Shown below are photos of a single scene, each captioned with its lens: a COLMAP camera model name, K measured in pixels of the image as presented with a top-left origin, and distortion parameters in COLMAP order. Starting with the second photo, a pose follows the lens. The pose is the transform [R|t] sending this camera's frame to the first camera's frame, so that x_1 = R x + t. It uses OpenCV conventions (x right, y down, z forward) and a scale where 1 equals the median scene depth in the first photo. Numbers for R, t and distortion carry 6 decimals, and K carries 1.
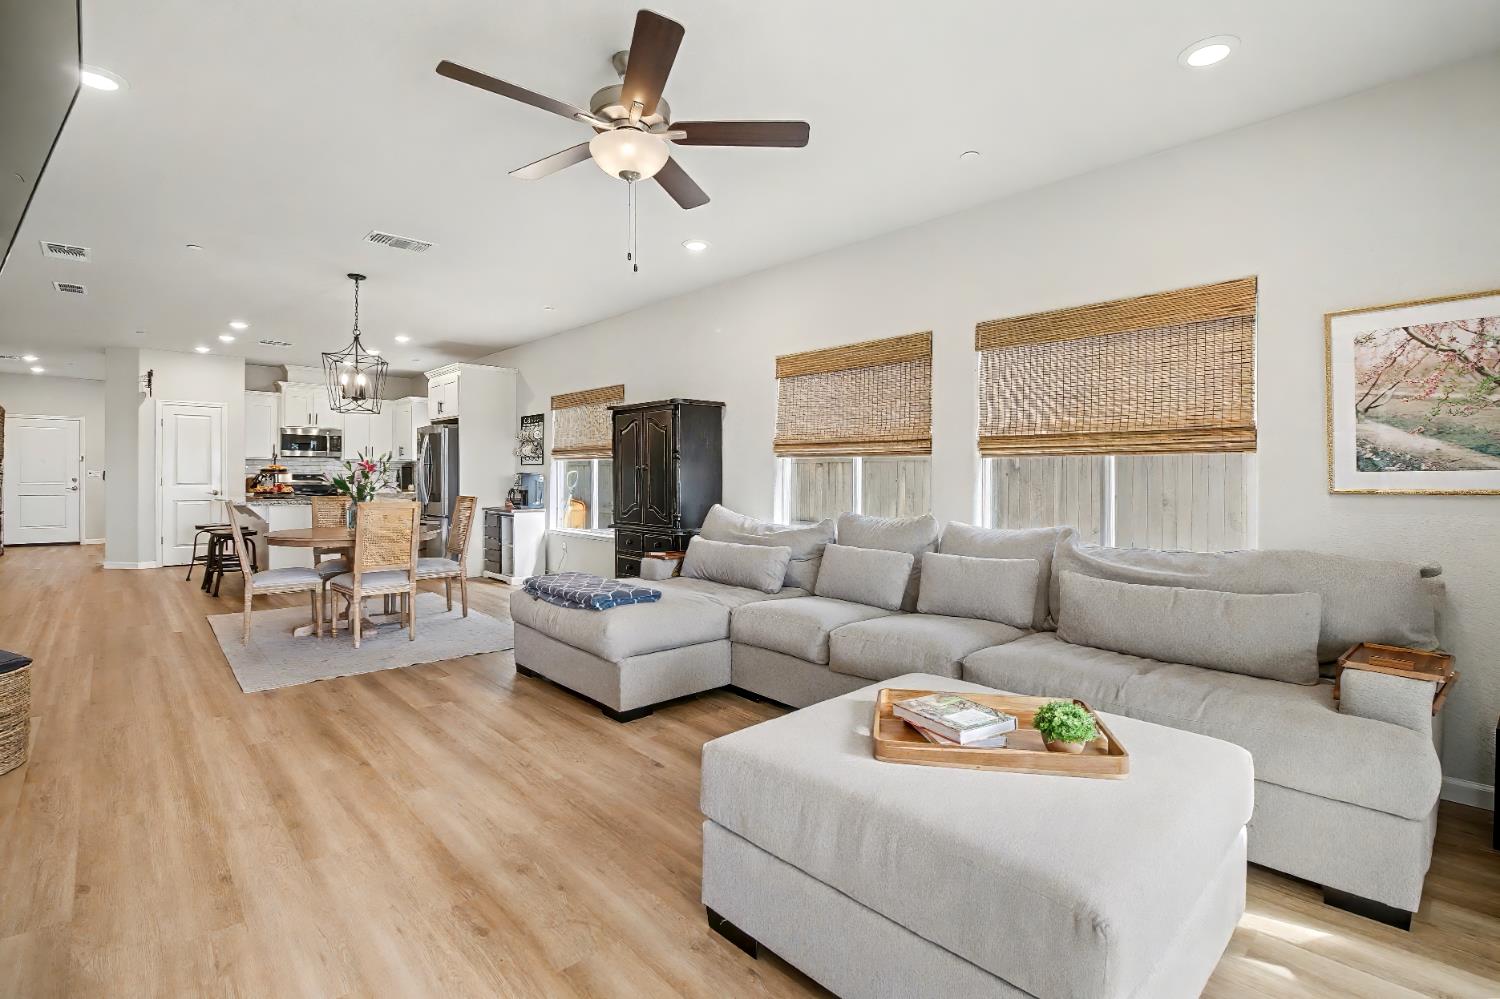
lens RADIAL K [[700.4, 0, 753.4], [0, 700.4, 476.1], [0, 0, 1]] dist [0.004226, -0.015988]
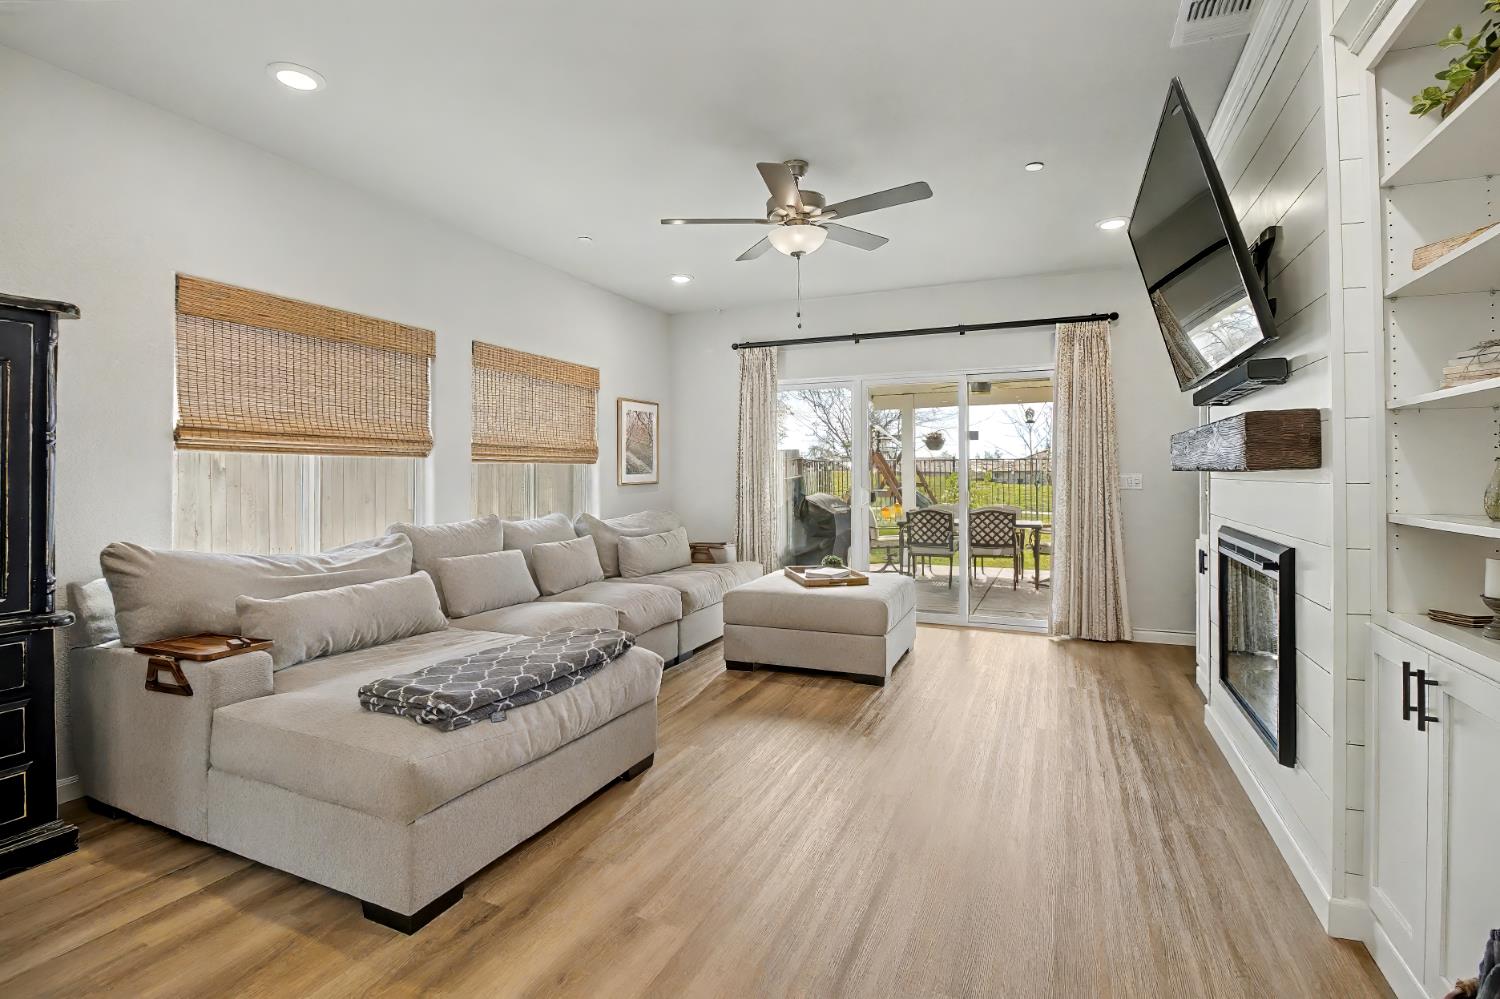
lens RADIAL K [[703.9, 0, 752.9], [0, 703.9, 462.6], [0, 0, 1]] dist [-0.009787, -0.000377]
pose [[-0.402944, 0.011067, 0.915158, -0.724812], [0.002306, 0.999936, -0.011076, -0.009804], [-0.915222, -0.002353, -0.402944, 0.859740]]
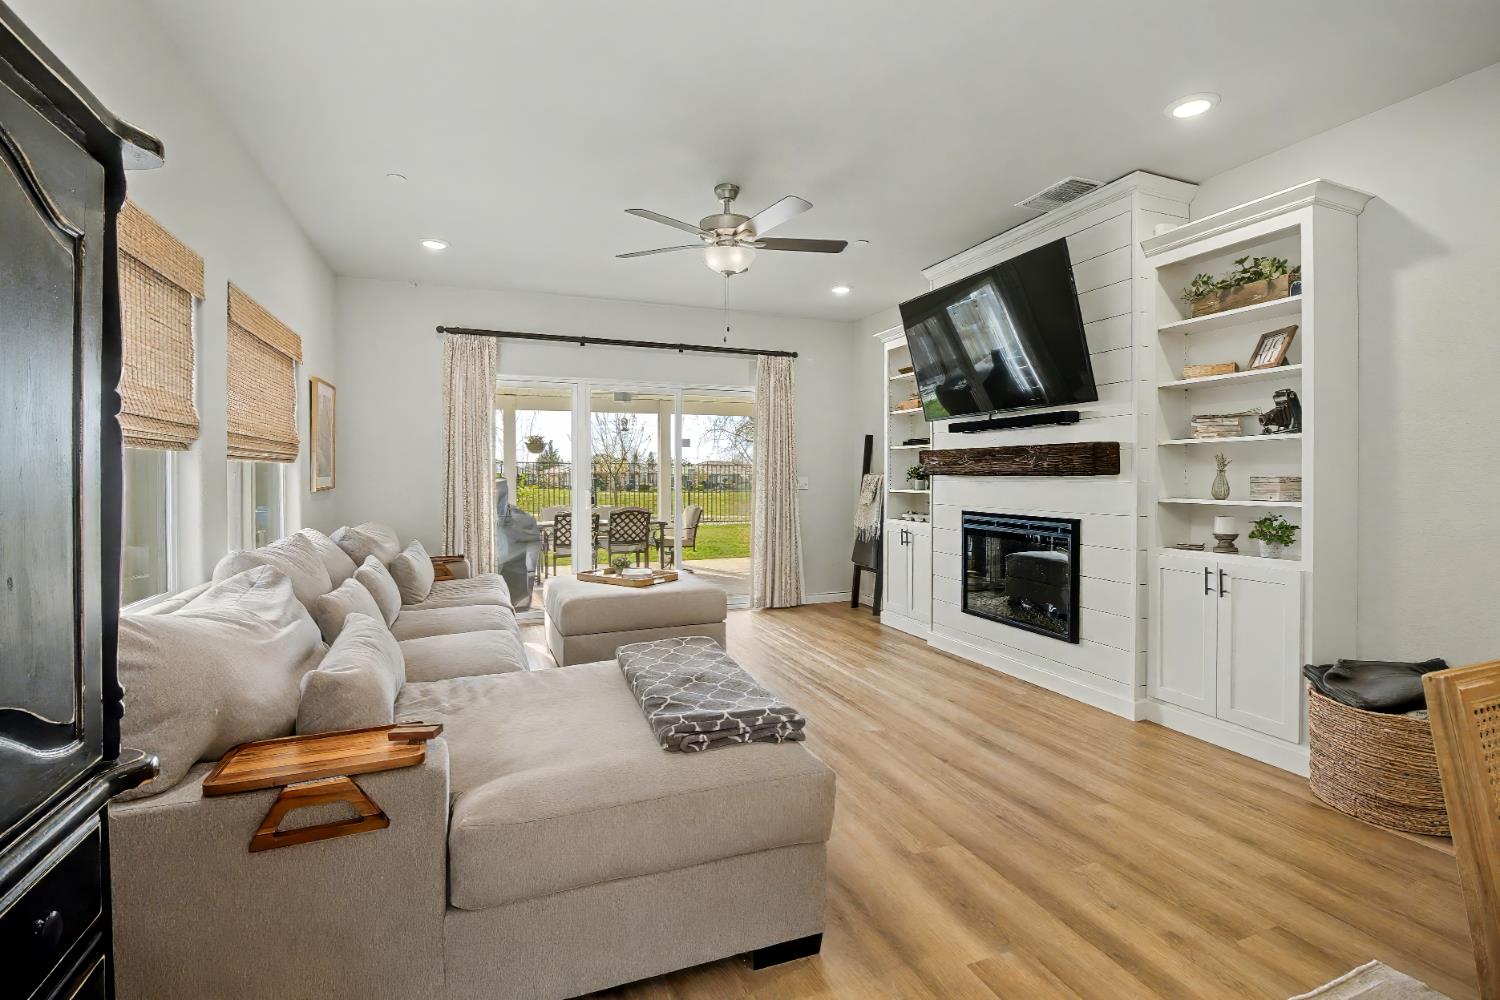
lens RADIAL K [[700.4, 0, 753.4], [0, 700.4, 476.6], [0, 0, 1]] dist [0.004226, -0.015988]
pose [[-0.932448, -0.004221, 0.361279, -0.397348], [-0.002716, 0.999985, 0.004672, -0.010137], [-0.361293, 0.003375, -0.932446, 1.233626]]
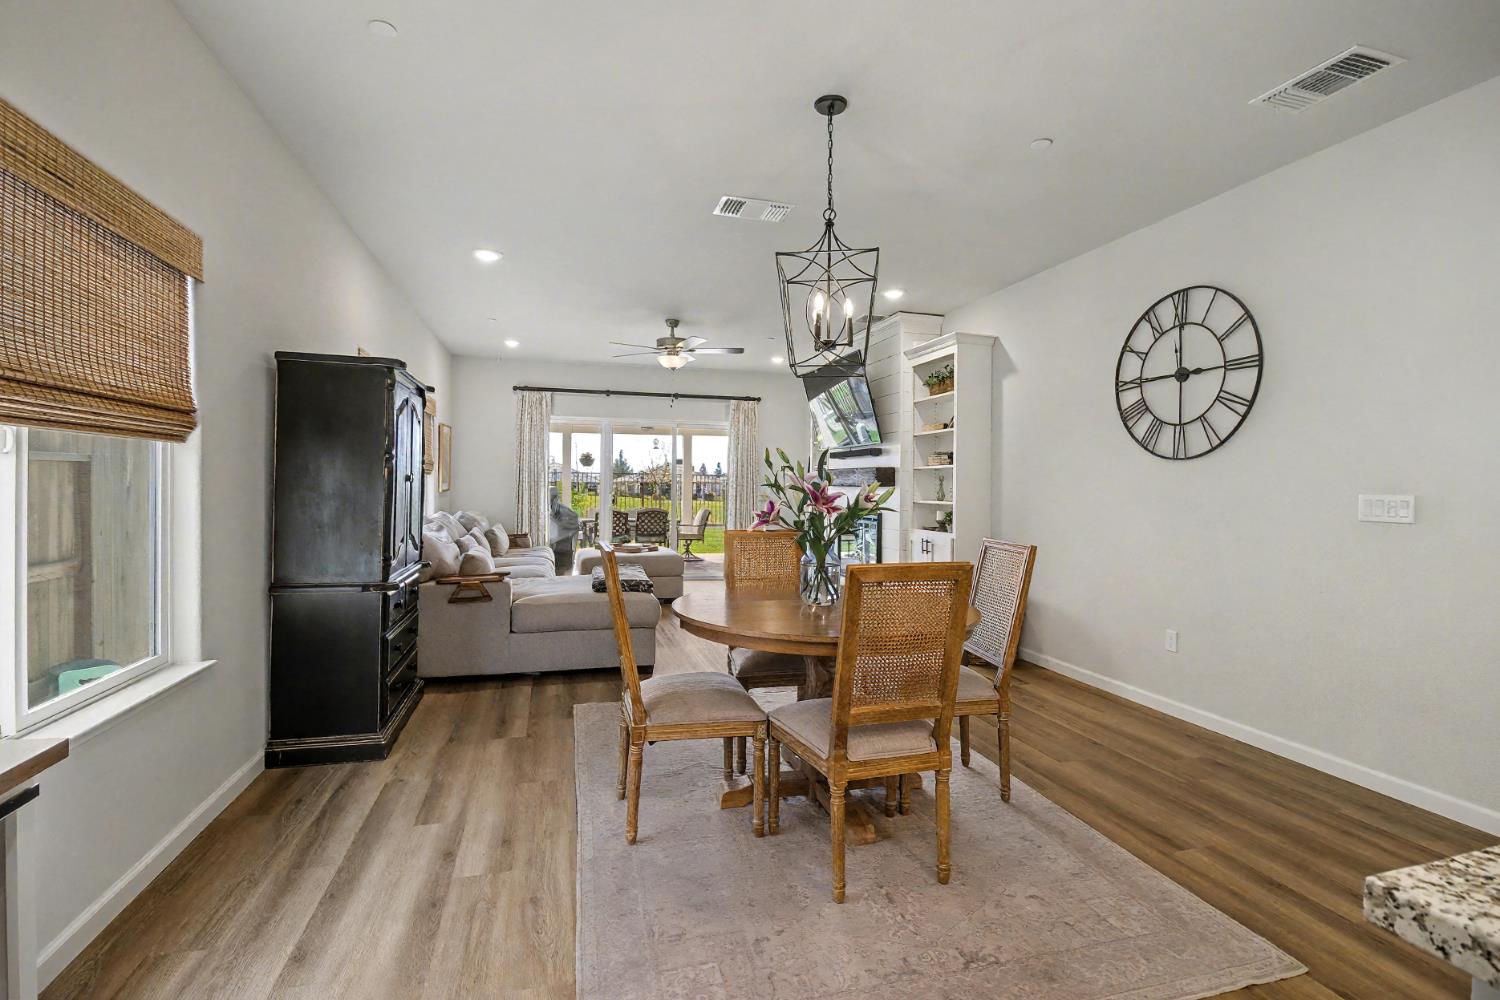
lens RADIAL K [[709.3, 0, 756.1], [0, 709.3, 483.3], [0, 0, 1]] dist [-0.013827, -0.000057]
pose [[-0.893467, -0.010829, 0.448998, -0.840997], [-0.012099, 0.999927, 0.000040, -0.011848], [-0.448965, -0.005396, -0.893533, 1.660239]]
